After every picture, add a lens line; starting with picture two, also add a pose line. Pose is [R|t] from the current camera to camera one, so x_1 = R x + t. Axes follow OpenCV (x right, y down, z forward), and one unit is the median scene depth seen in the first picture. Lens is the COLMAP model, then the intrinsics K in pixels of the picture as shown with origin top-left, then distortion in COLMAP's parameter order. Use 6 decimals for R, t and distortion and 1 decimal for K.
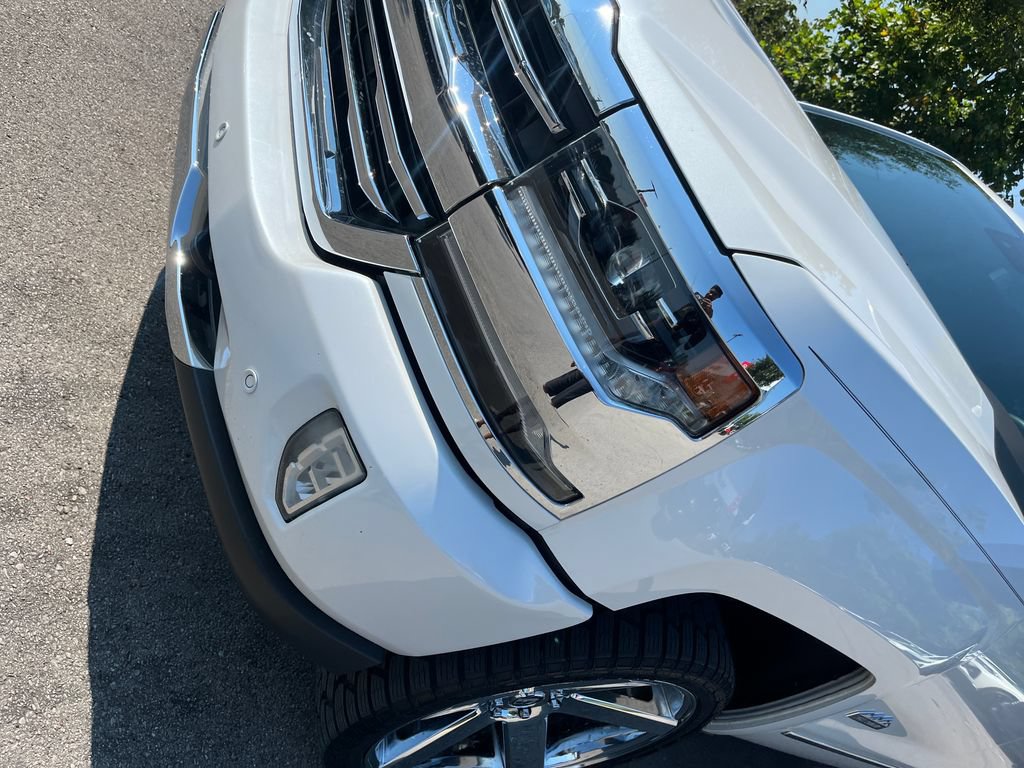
lens RADIAL K [[776.2, 0, 503.7], [0, 776.2, 383.1], [0, 0, 1]] dist [0.090633, -0.136658]
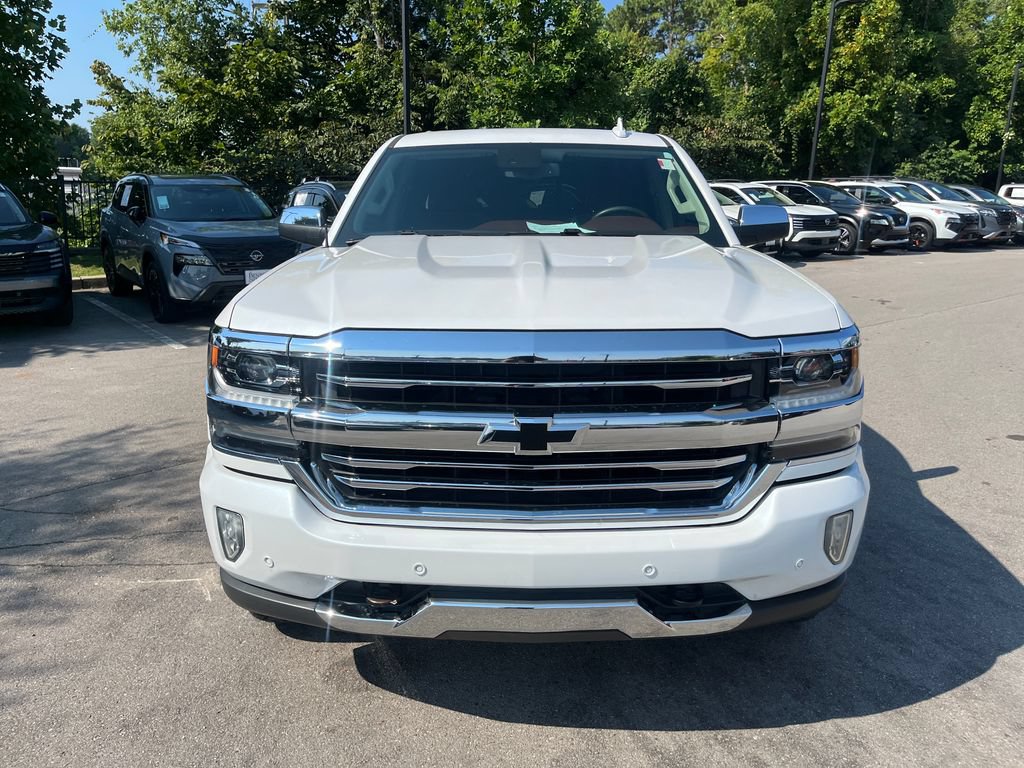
lens RADIAL K [[790.0, 0, 514.6], [0, 790.0, 365.4], [0, 0, 1]] dist [0.070817, -0.104541]
pose [[0.148094, -0.895225, 0.420285, -0.616694], [0.773197, 0.369780, 0.515198, -1.332817], [-0.616631, 0.248665, 0.746948, -0.147491]]
